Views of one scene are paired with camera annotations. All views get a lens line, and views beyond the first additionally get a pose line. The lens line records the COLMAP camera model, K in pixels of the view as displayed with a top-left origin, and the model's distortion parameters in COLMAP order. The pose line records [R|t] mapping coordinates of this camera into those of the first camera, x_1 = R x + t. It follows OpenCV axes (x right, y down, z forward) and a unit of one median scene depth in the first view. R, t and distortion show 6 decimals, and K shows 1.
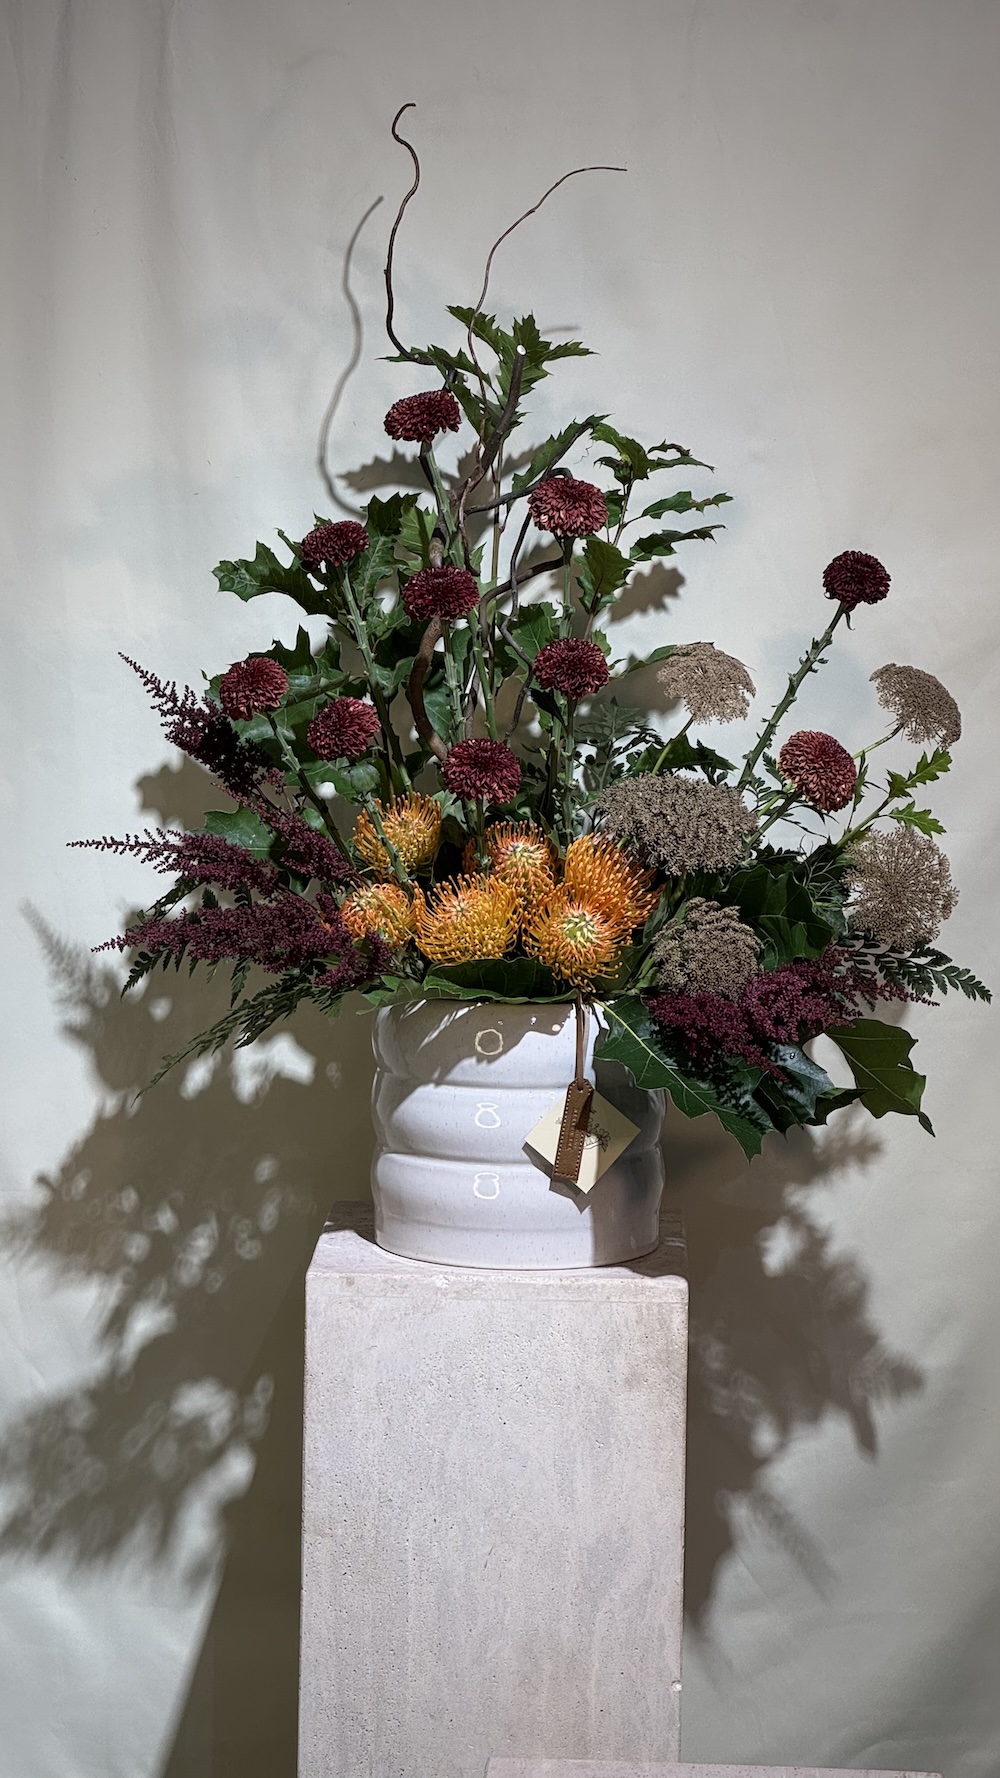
lens RADIAL K [[4036.3, 0, 565.6], [0, 4036.3, 805.0], [0, 0, 1]] dist [0.360470, 0.000000]
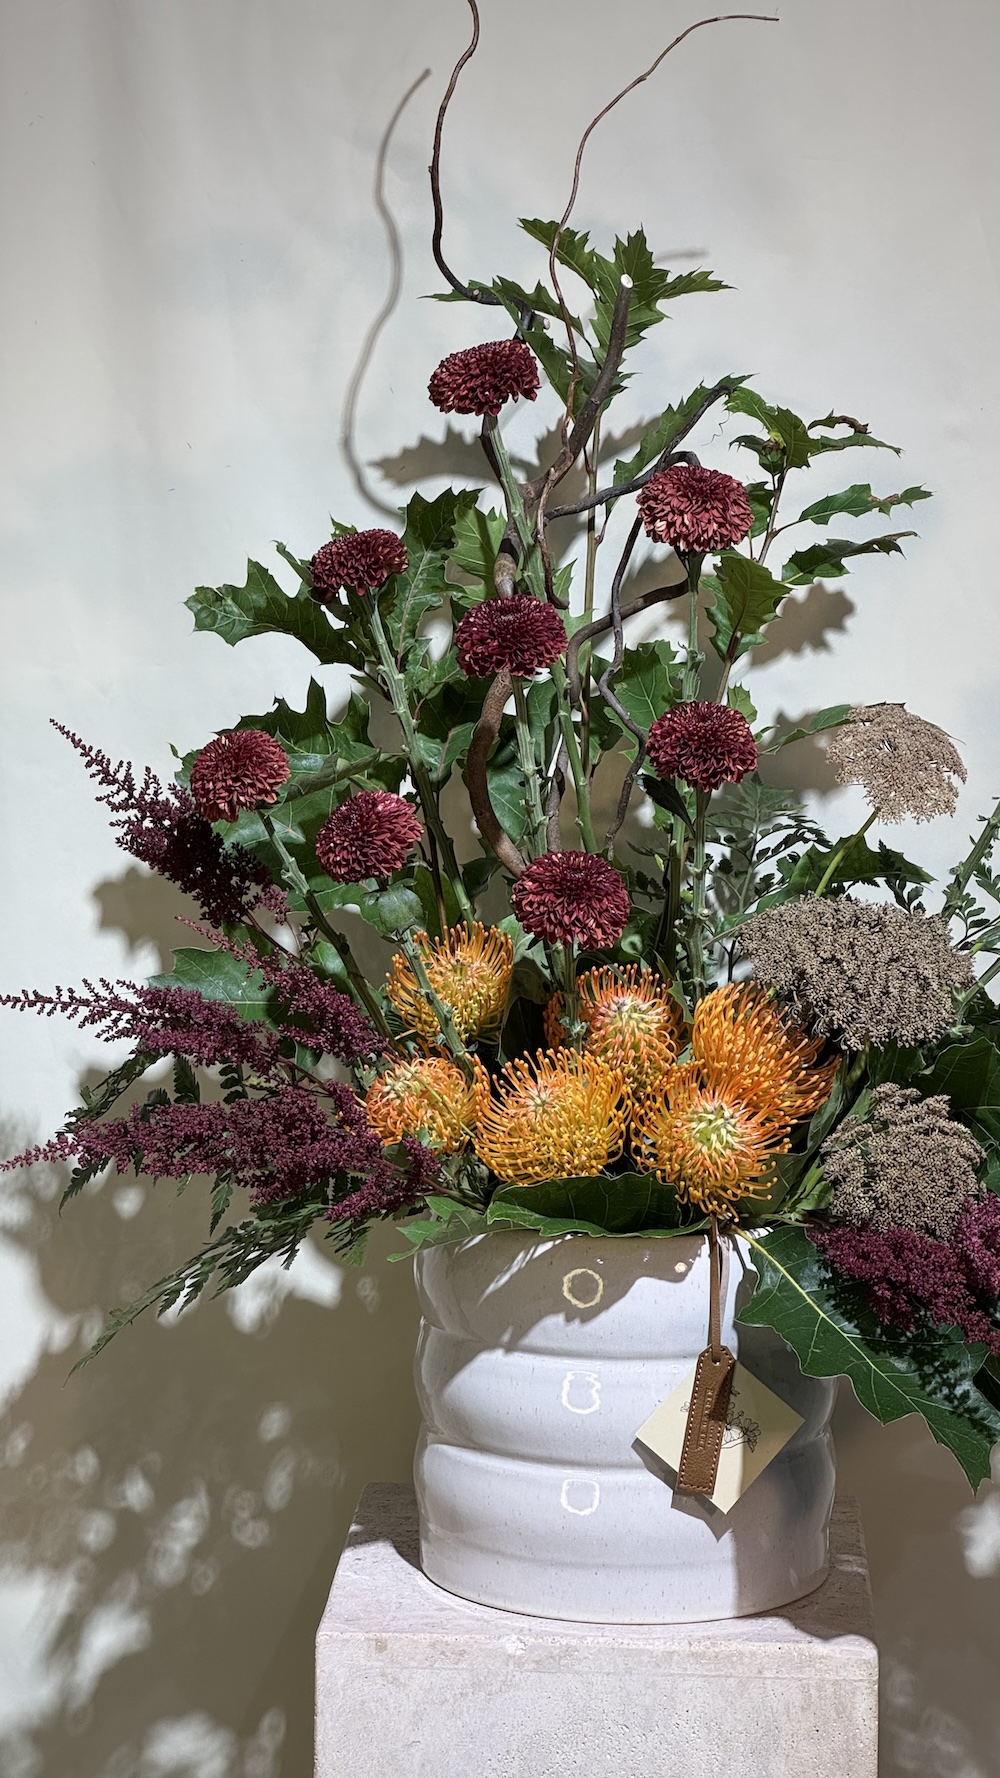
lens RADIAL K [[4036.3, 0, 592.5], [0, 4036.3, 855.2], [0, 0, 1]] dist [0.360470, 0.000000]
pose [[0.999876, -0.002542, -0.015529, -0.006267], [0.002841, 0.999811, 0.019220, -0.027678], [0.015477, -0.019262, 0.999695, 0.304910]]
